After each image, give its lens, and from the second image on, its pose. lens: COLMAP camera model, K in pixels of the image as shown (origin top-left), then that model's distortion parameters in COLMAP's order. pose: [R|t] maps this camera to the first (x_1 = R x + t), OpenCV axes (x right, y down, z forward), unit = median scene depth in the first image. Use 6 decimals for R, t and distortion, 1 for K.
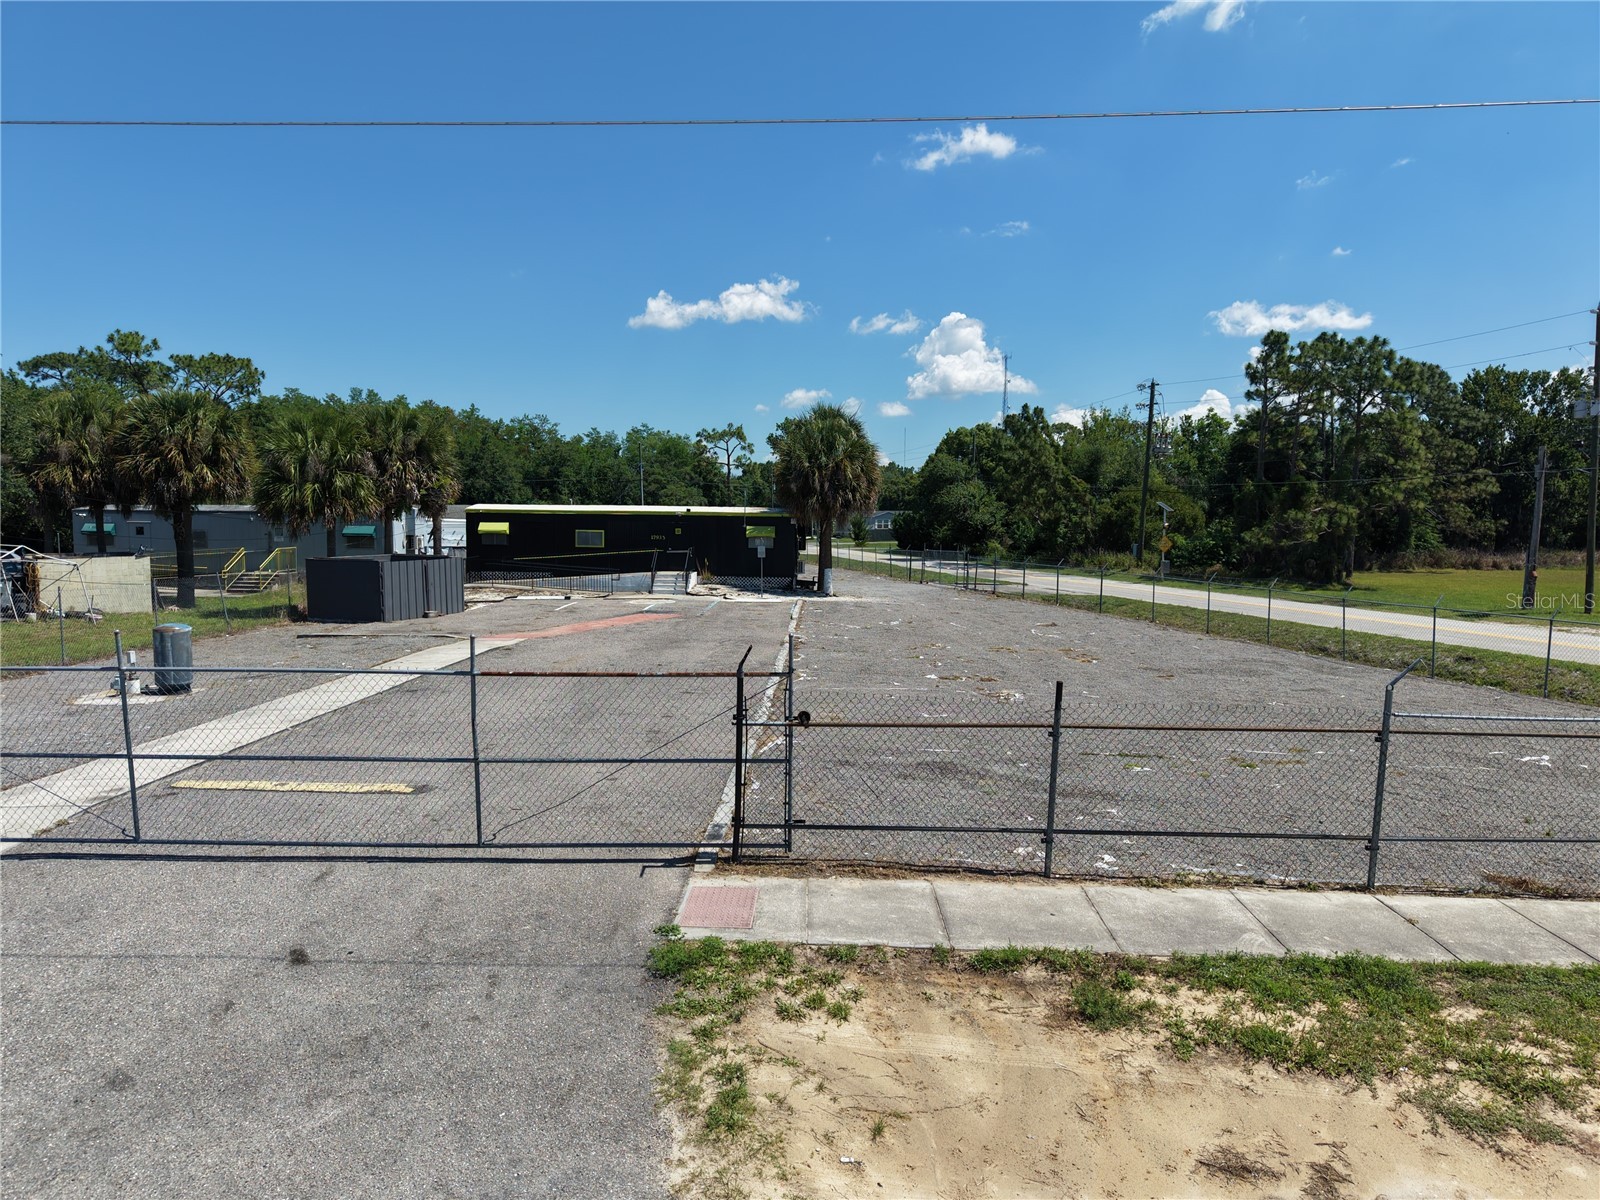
lens RADIAL K [[1075.5, 0, 800.6], [0, 1075.5, 611.8], [0, 0, 1]] dist [0.028665, -0.039269]
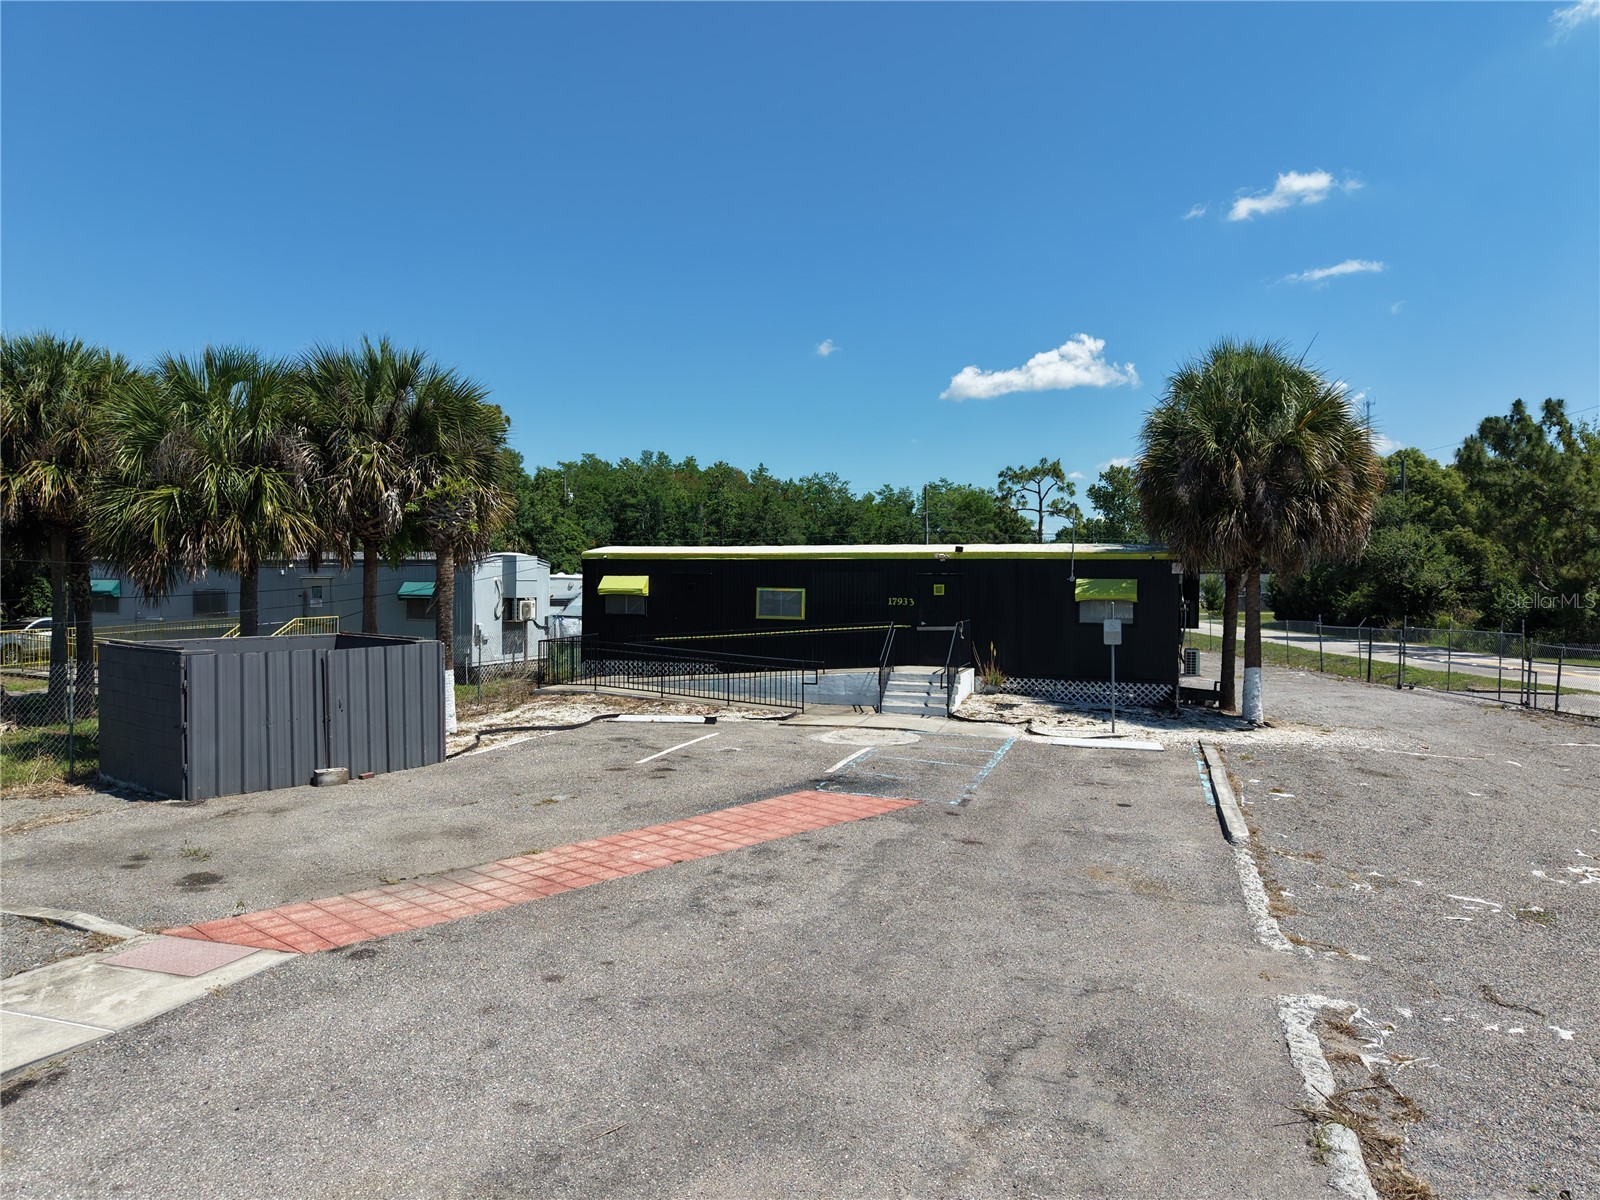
lens RADIAL K [[1075.5, 0, 783.5], [0, 1075.5, 610.5], [0, 0, 1]] dist [0.028665, -0.039269]
pose [[0.955254, 0.005710, -0.295731, -0.030987], [-0.025155, 0.997760, -0.061990, -0.030146], [0.294714, 0.066656, 0.953258, 0.472265]]
